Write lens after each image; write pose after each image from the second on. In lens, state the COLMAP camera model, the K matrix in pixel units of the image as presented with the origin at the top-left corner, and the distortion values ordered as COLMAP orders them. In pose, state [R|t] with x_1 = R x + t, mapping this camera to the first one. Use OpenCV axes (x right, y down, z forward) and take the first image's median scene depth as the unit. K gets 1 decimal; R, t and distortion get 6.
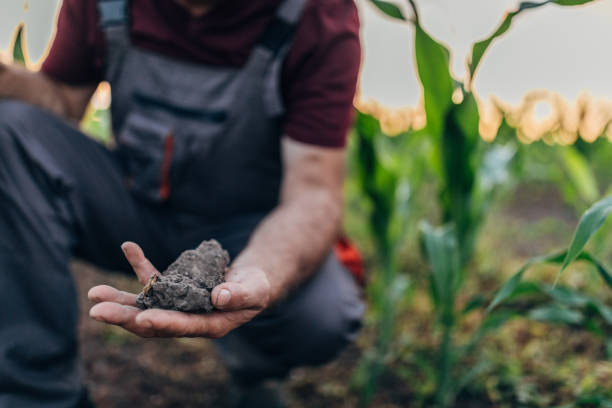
lens RADIAL K [[626.7, 0, 306.0], [0, 626.7, 204.0], [0, 0, 1]] dist [0.067014, 0.002197]
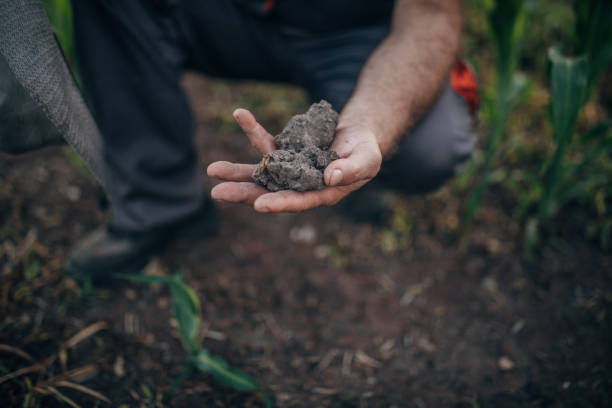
lens RADIAL K [[627.6, 0, 296.3], [0, 627.6, 204.5], [0, 0, 1]] dist [-0.002952, 0.001562]
pose [[0.984971, 0.040972, -0.167793, -0.020566], [0.028397, 0.919824, 0.391302, -0.186385], [0.170372, -0.390185, 0.904836, 0.054780]]
